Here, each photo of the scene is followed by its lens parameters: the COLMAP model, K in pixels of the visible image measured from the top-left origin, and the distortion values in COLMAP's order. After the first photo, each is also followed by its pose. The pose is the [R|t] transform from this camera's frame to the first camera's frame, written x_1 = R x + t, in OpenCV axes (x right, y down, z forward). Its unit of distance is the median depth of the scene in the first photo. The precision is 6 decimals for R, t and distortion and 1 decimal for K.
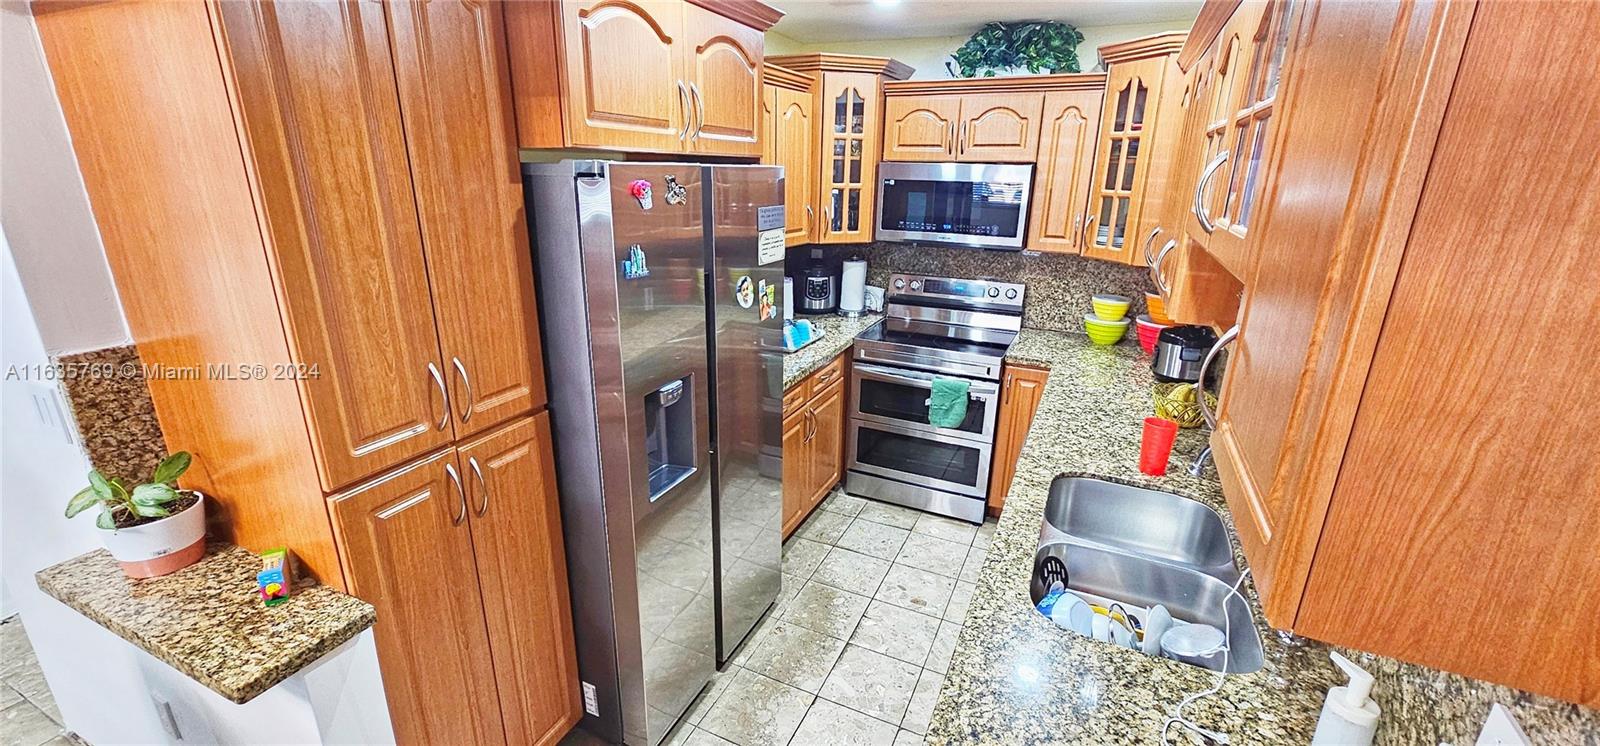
lens RADIAL K [[656.1, 0, 794.0], [0, 656.1, 375.1], [0, 0, 1]] dist [0.000545, -0.001281]
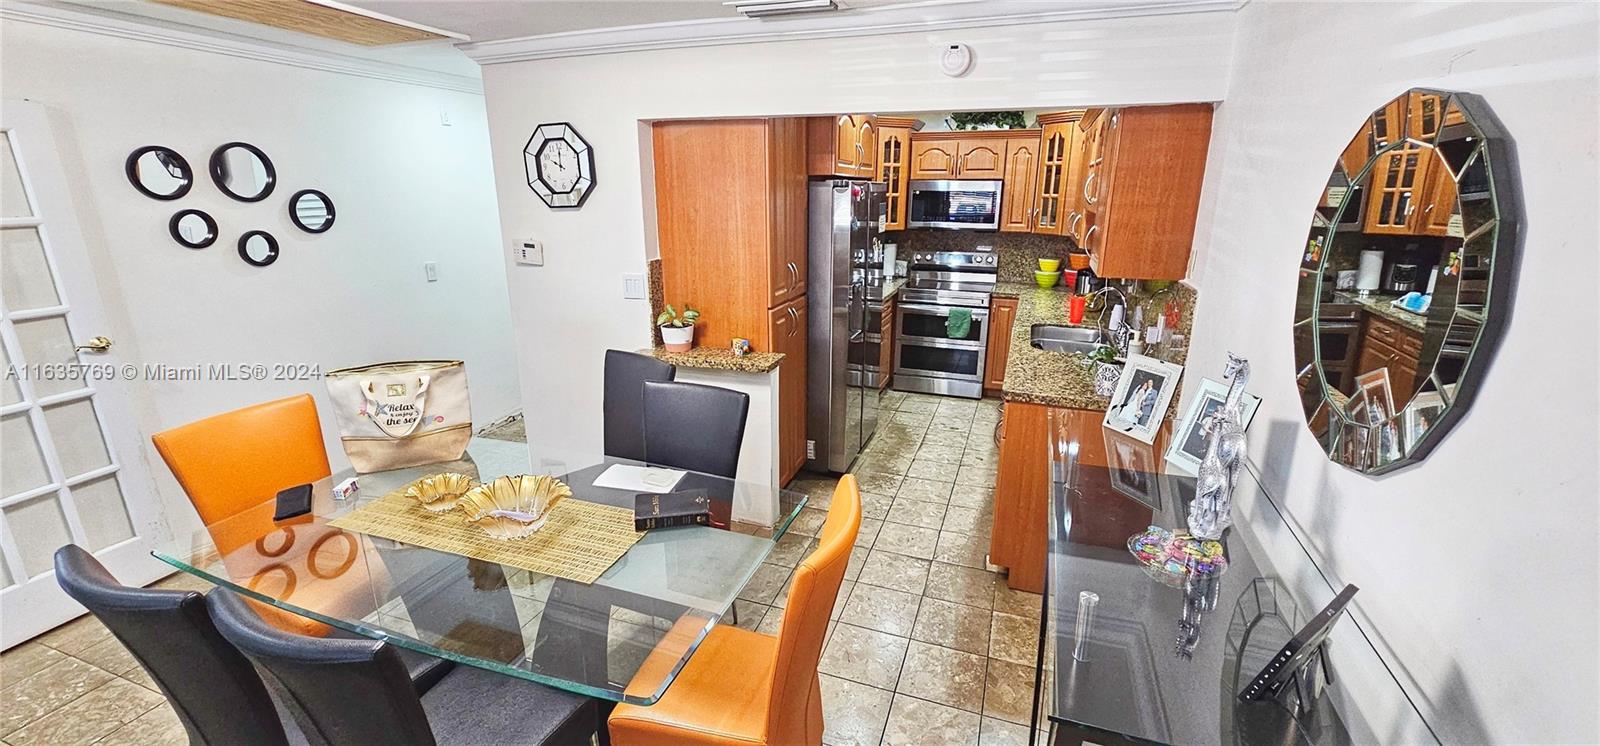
lens RADIAL K [[656.1, 0, 793.1], [0, 656.1, 377.6], [0, 0, 1]] dist [0.000545, -0.001281]
pose [[0.995348, -0.038507, 0.088310, -0.346149], [0.040715, 0.998898, -0.023336, 0.208264], [-0.087315, 0.026823, 0.995820, -0.636136]]
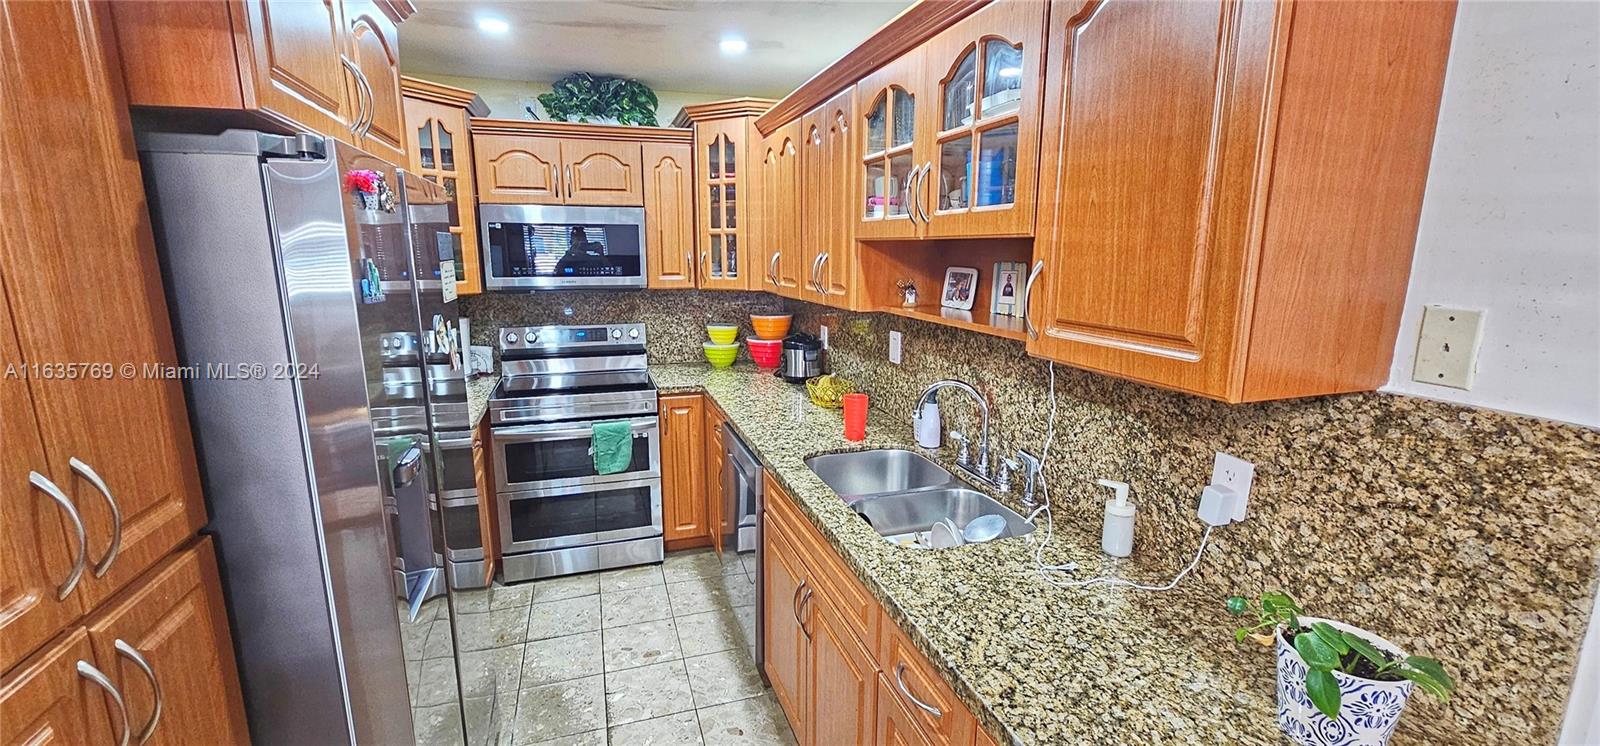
lens RADIAL K [[656.1, 0, 797.0], [0, 656.1, 373.9], [0, 0, 1]] dist [0.000545, -0.001281]
pose [[0.728524, -0.146346, 0.669205, -0.201997], [0.220129, 0.975114, -0.026398, 0.024032], [-0.648688, 0.166543, 0.742609, 0.093825]]
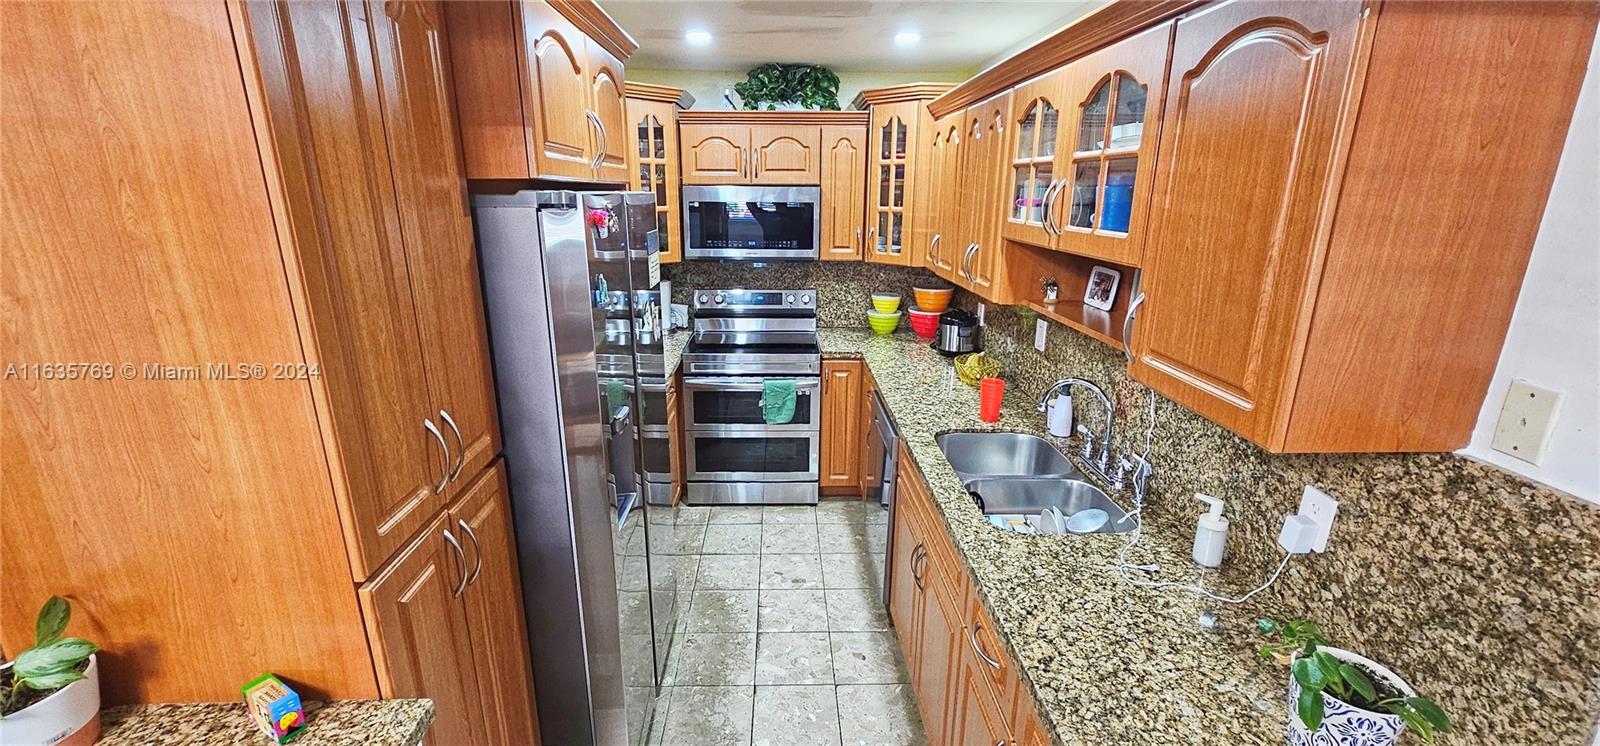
lens RADIAL K [[656.1, 0, 795.5], [0, 656.1, 374.3], [0, 0, 1]] dist [0.000545, -0.001281]
pose [[0.891950, -0.134955, 0.431524, -0.217338], [0.146775, 0.989152, 0.005968, -0.004596], [-0.427648, 0.058014, 0.902082, -0.011124]]
